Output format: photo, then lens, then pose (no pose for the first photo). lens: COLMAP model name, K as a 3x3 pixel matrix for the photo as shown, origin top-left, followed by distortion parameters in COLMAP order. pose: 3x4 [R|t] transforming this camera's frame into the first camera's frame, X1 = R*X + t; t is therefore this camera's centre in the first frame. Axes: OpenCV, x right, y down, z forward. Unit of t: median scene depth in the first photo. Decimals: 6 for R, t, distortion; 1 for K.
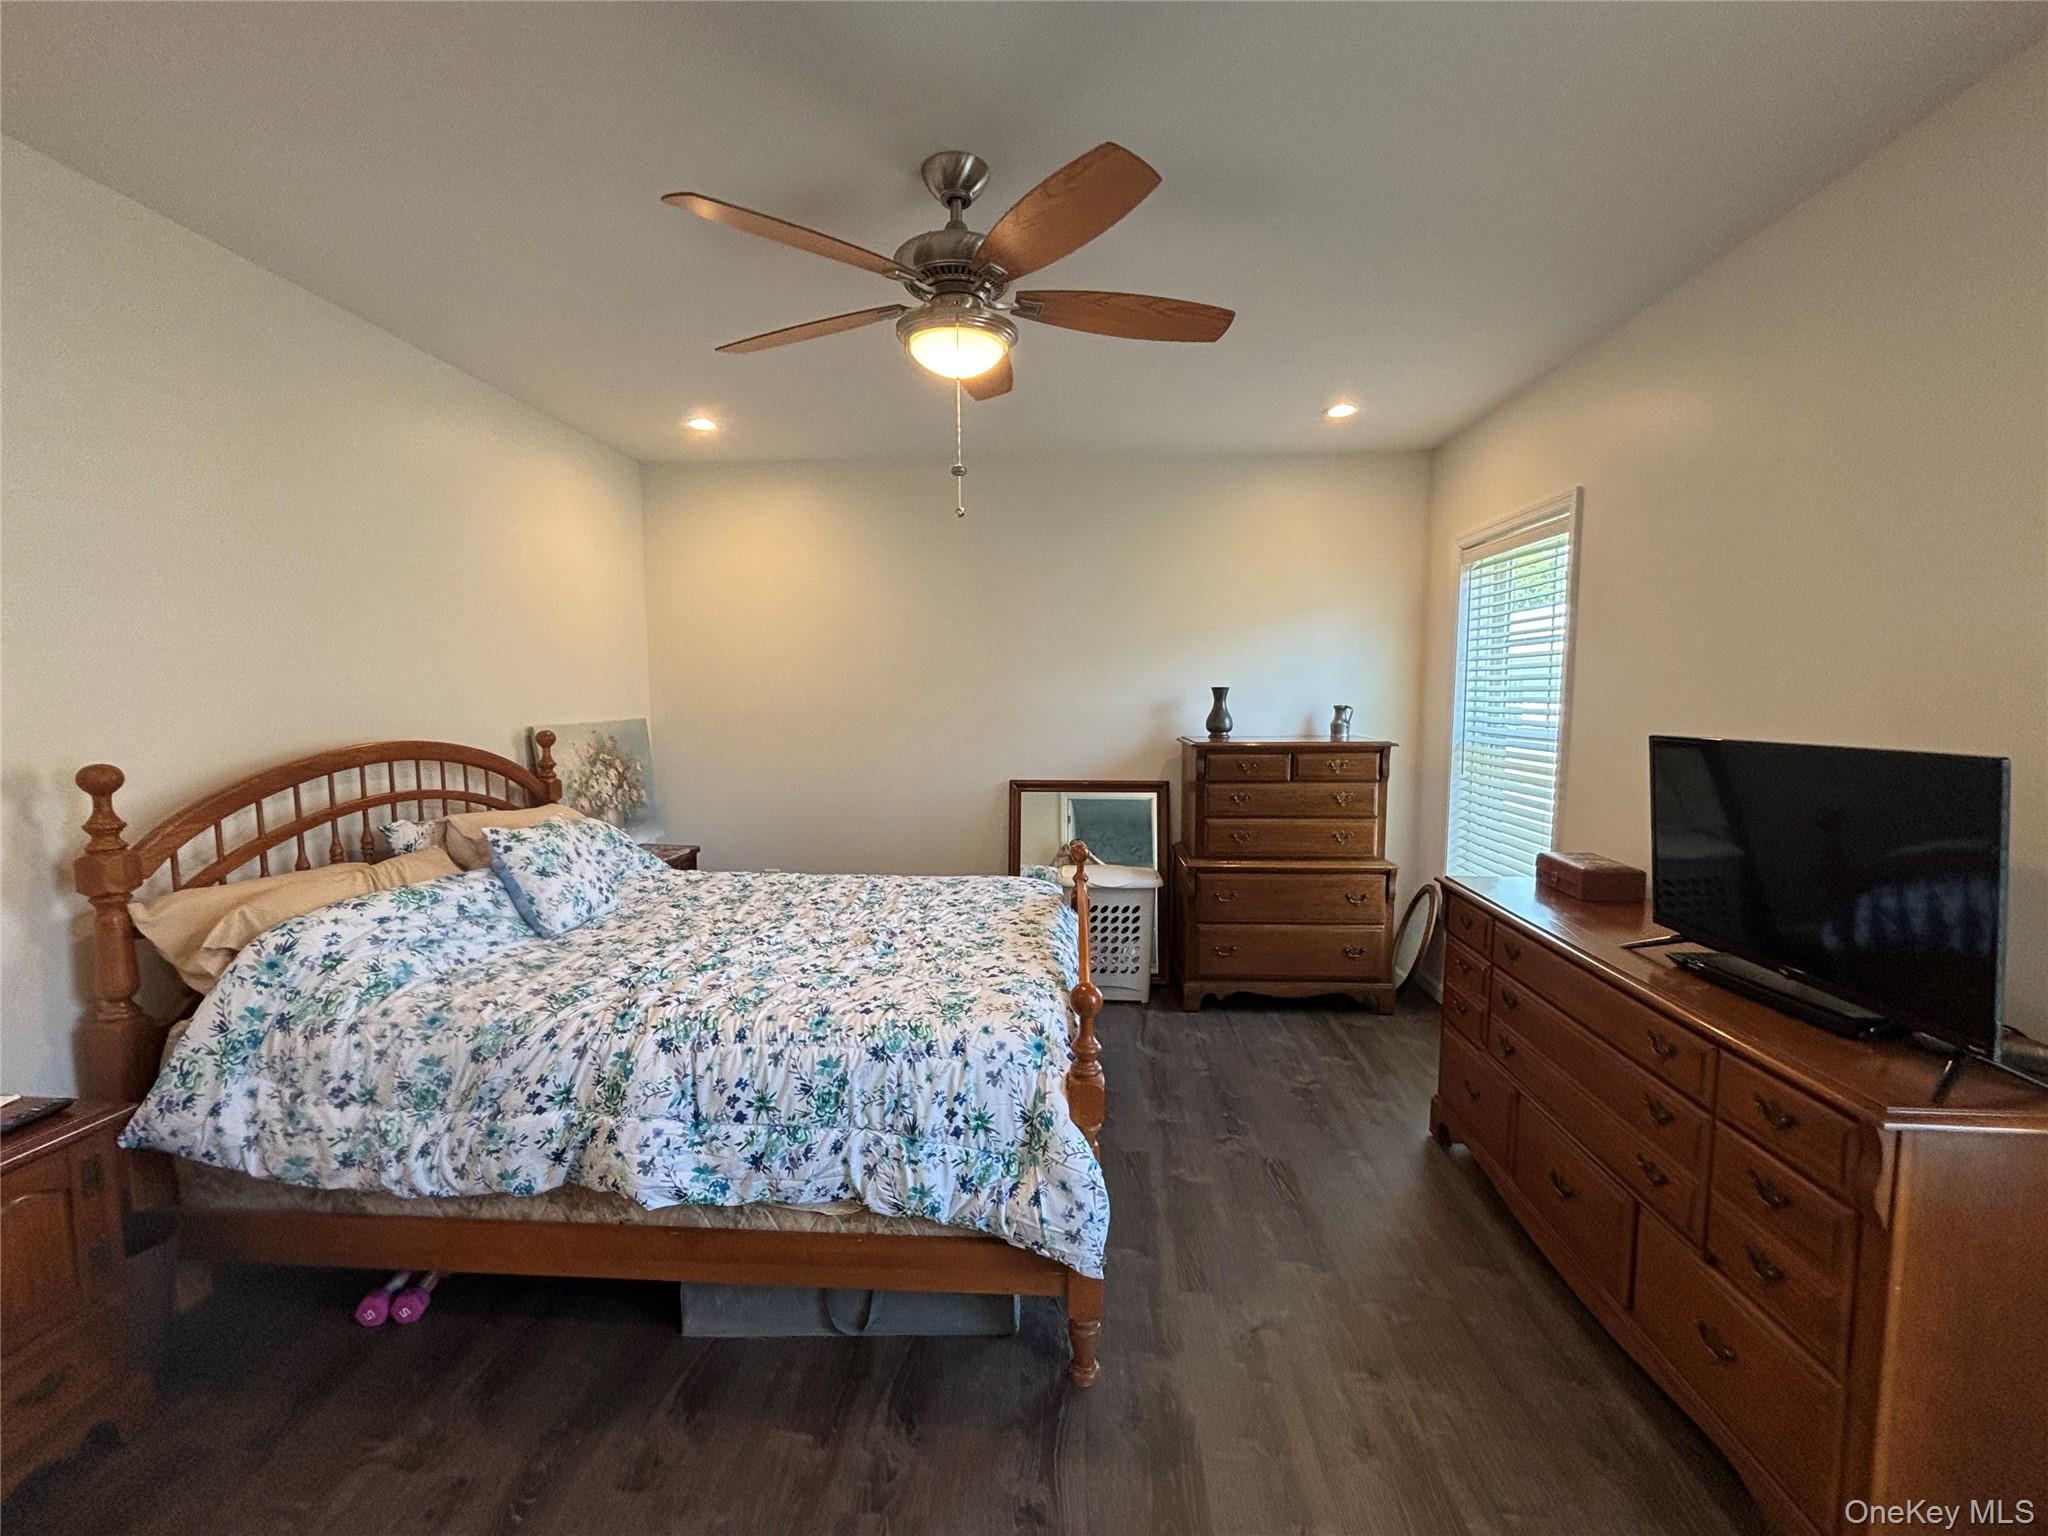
lens RADIAL K [[839.2, 0, 1012.3], [0, 839.2, 763.4], [0, 0, 1]] dist [-0.013625, 0.019989]
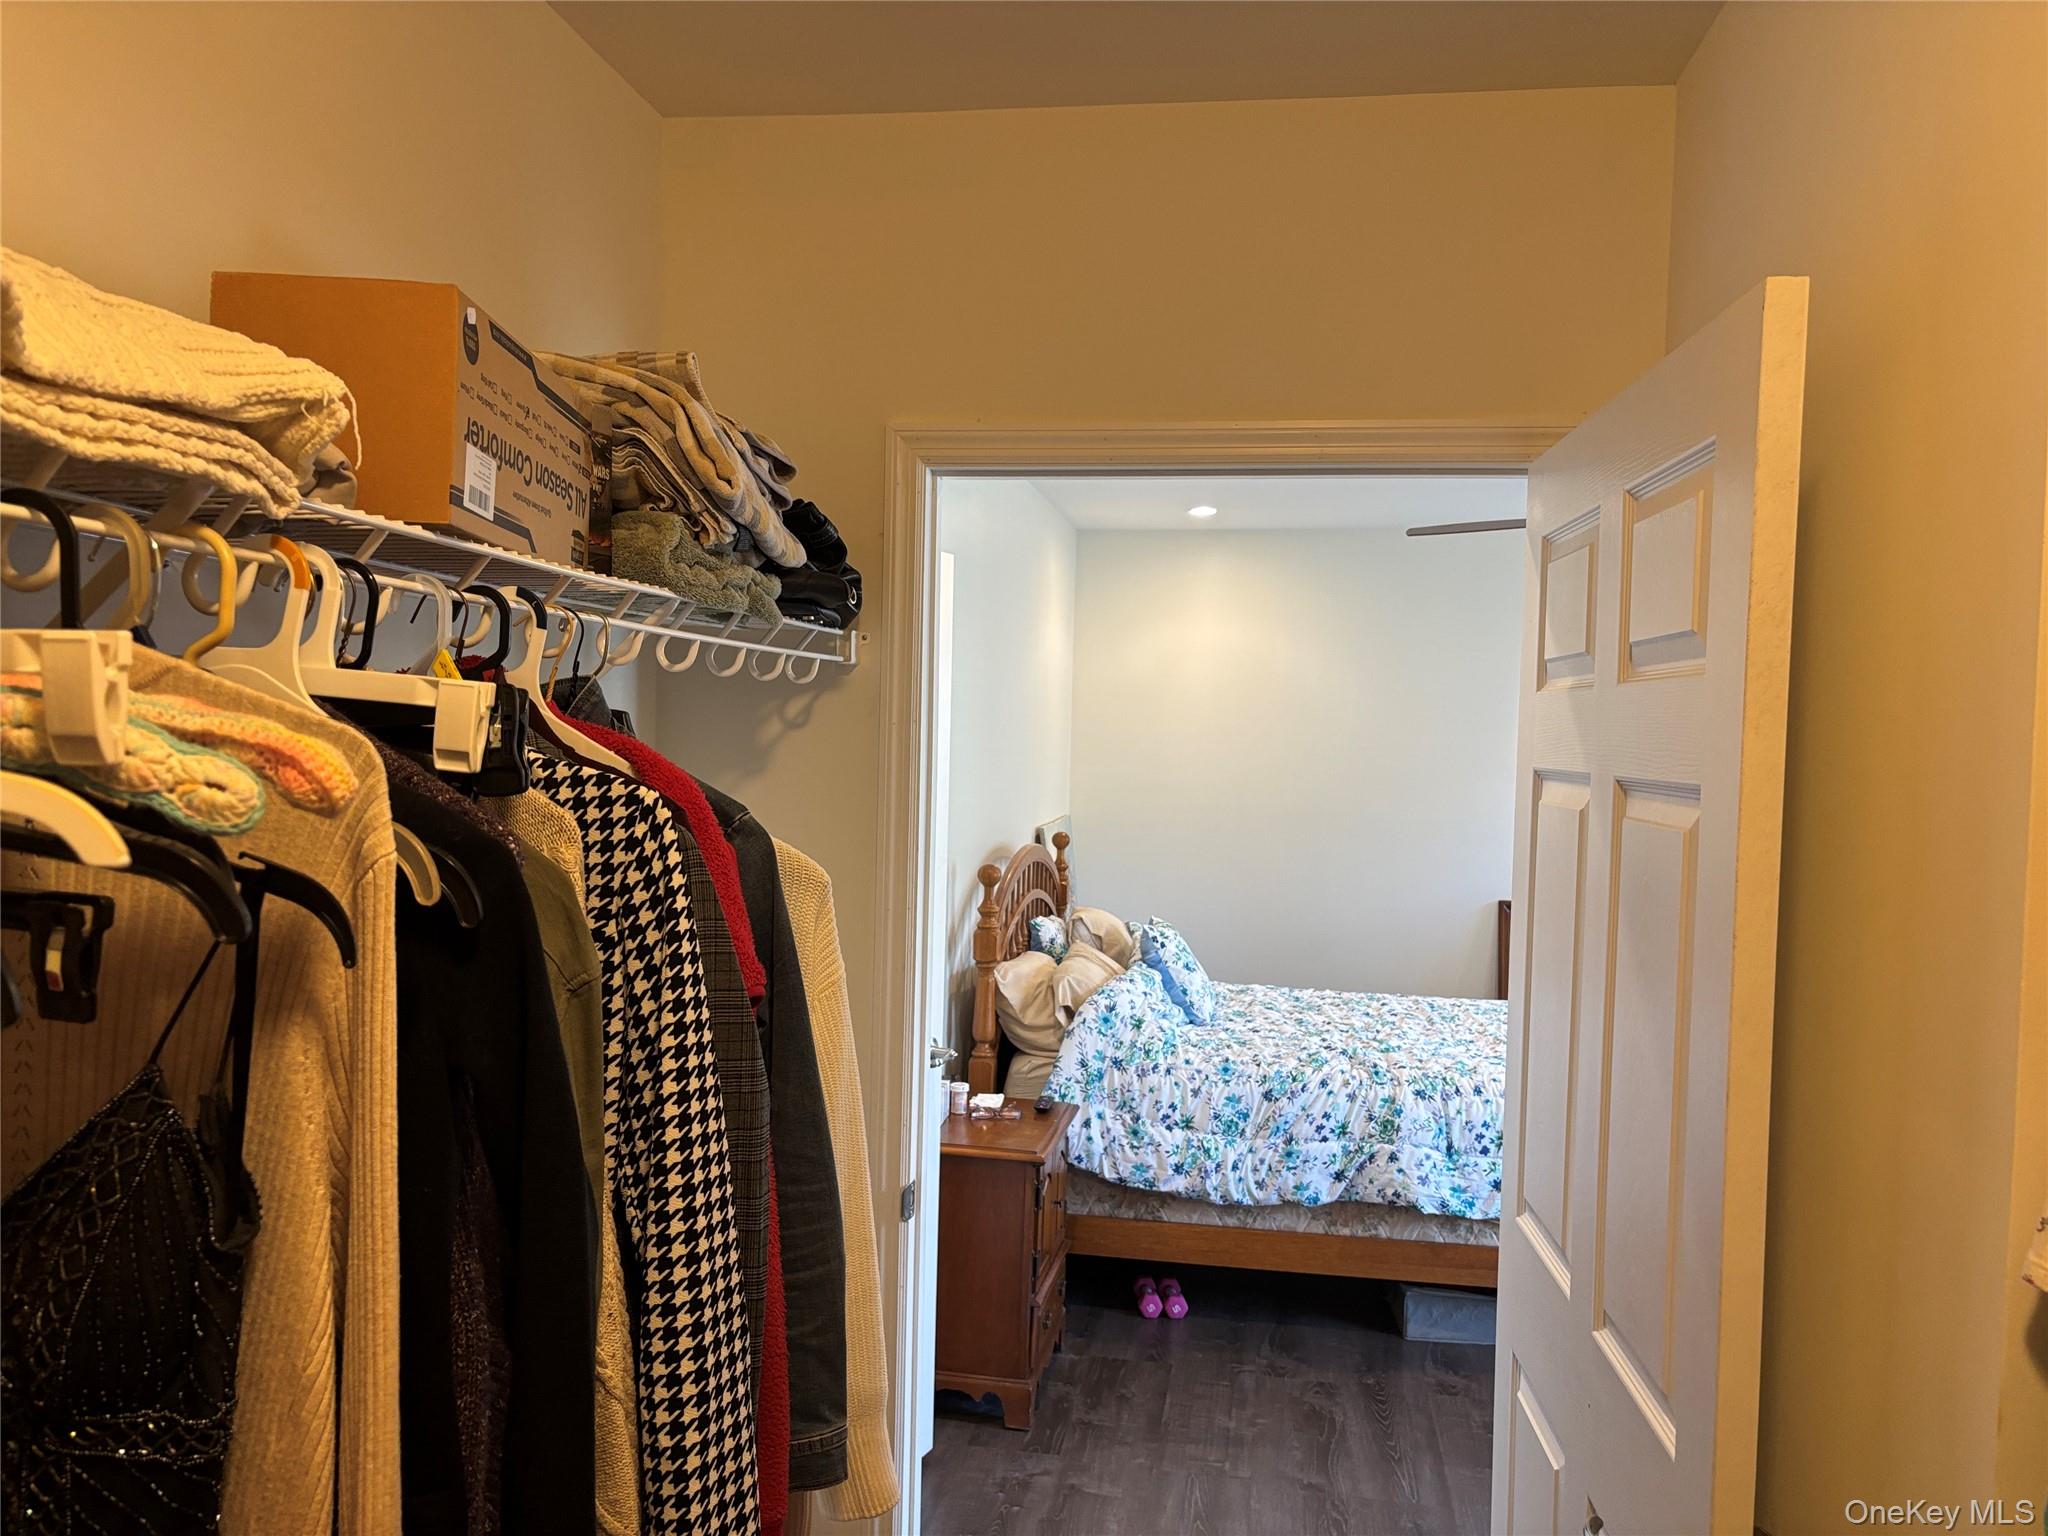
lens RADIAL K [[1557.5, 0, 1067.8], [0, 1557.5, 771.8], [0, 0, 1]] dist [0.058946, -0.078577]
pose [[0.997786, 0.034301, -0.056982, -0.841074], [-0.037765, 0.997431, -0.060868, 0.005149], [0.054747, 0.062885, 0.996518, -1.488279]]
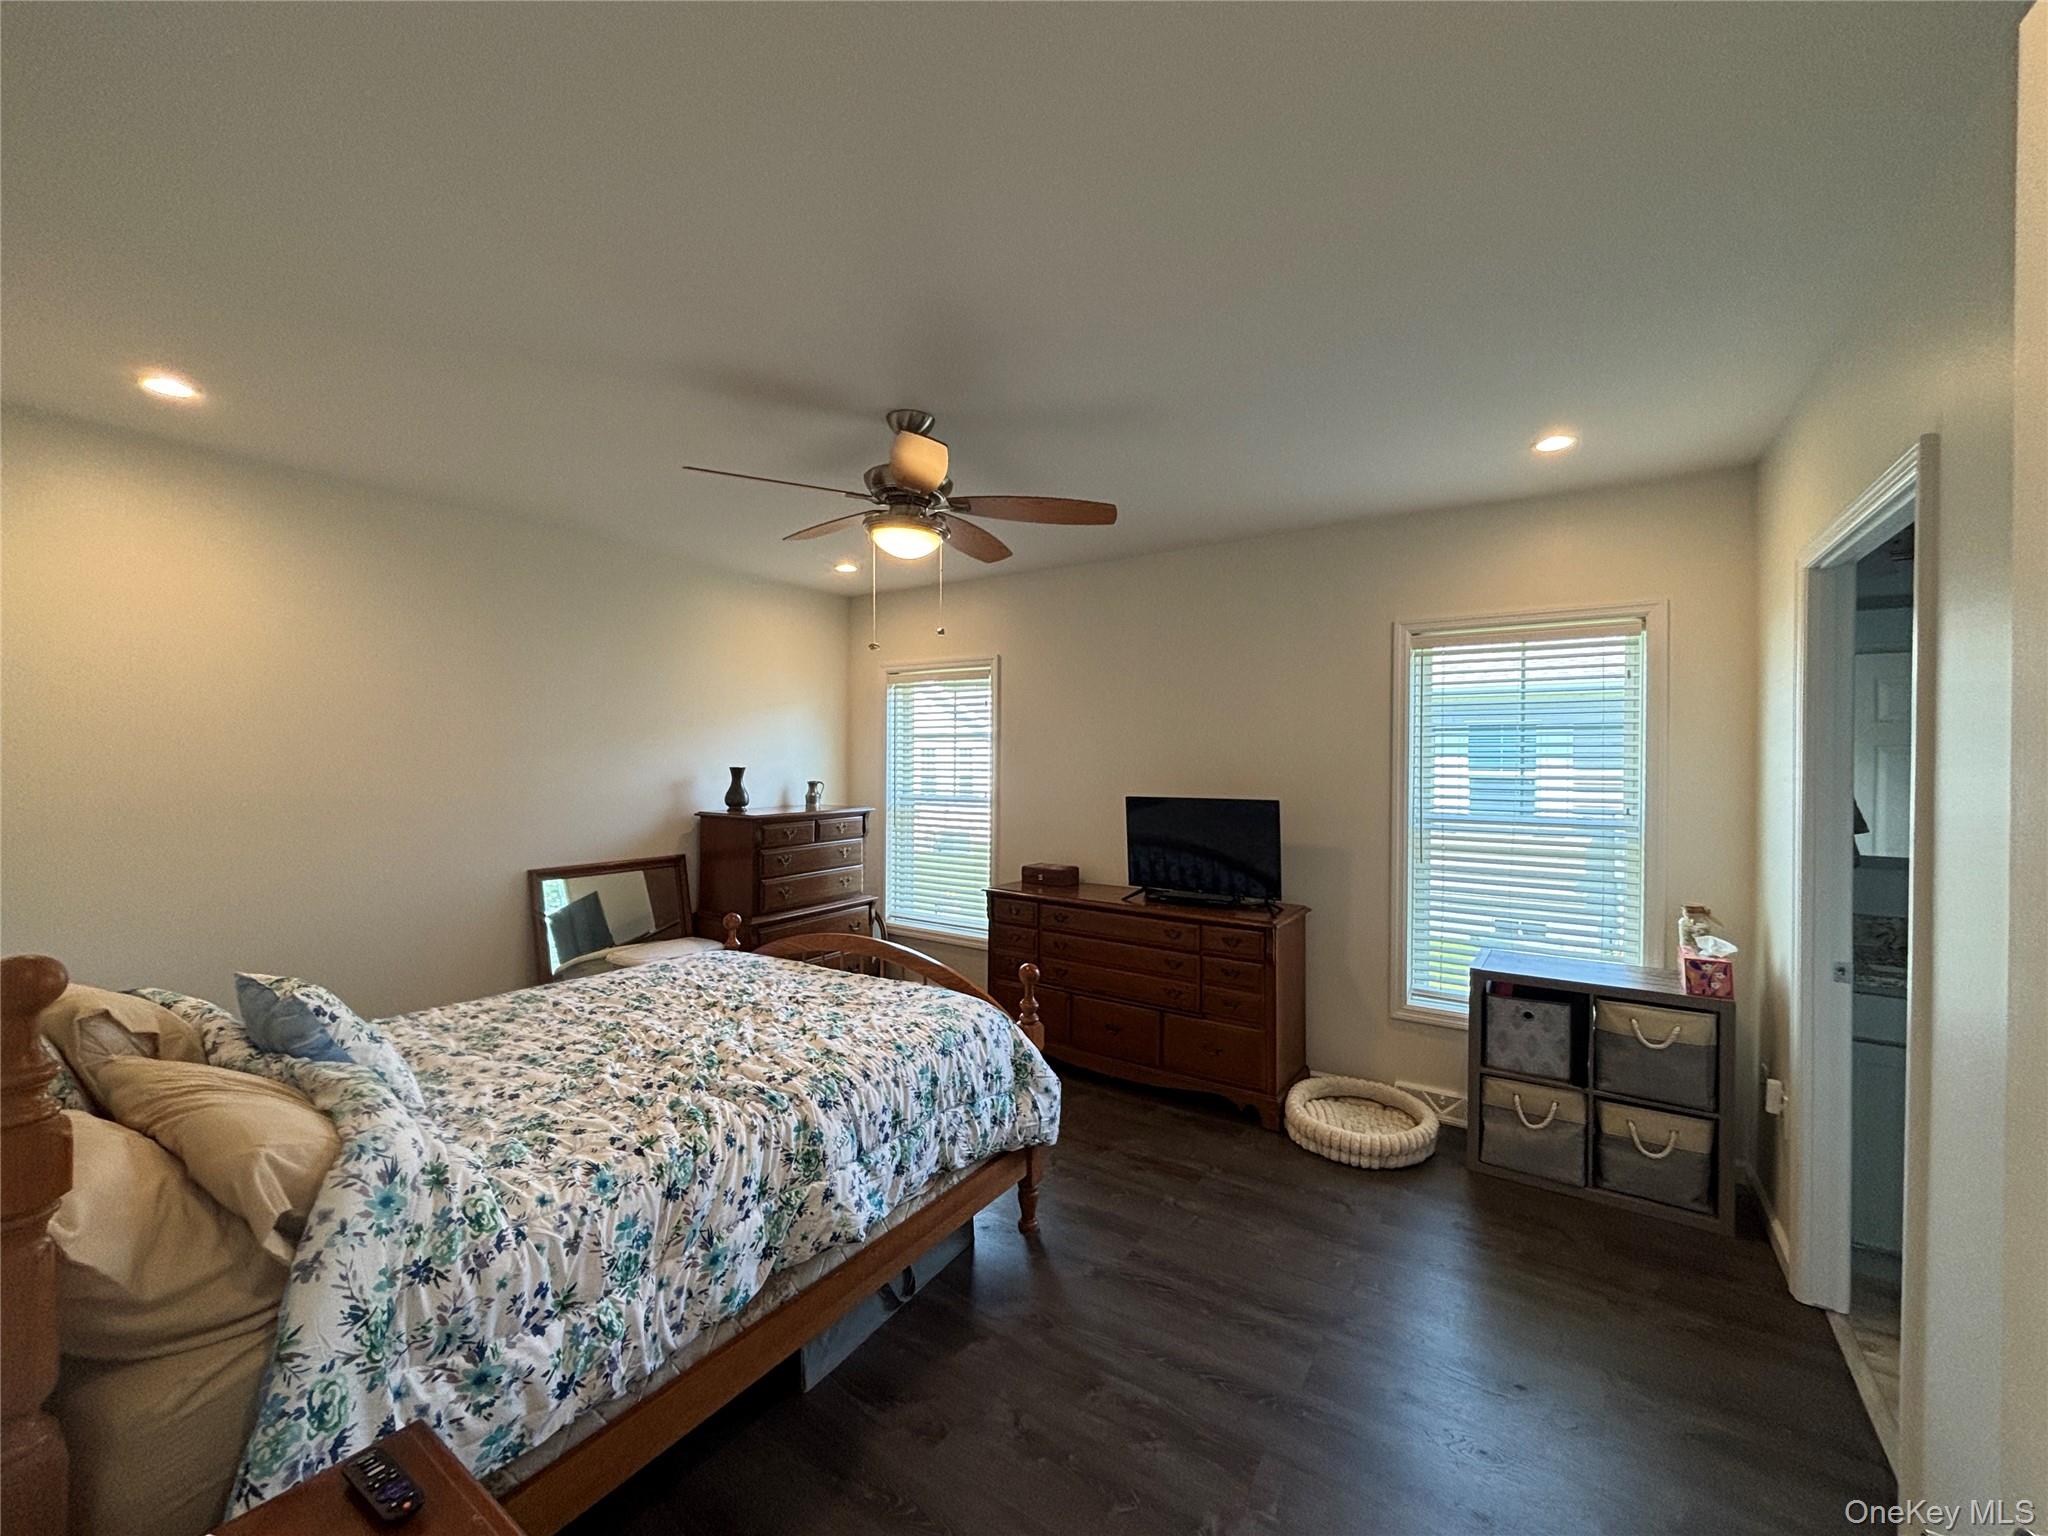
lens RADIAL K [[839.2, 0, 1012.3], [0, 839.2, 763.4], [0, 0, 1]] dist [-0.013625, 0.019989]
pose [[0.501447, -0.001846, 0.865186, -1.259086], [0.068467, 0.996946, -0.037554, -0.059360], [-0.862475, 0.078068, 0.500042, 0.190084]]
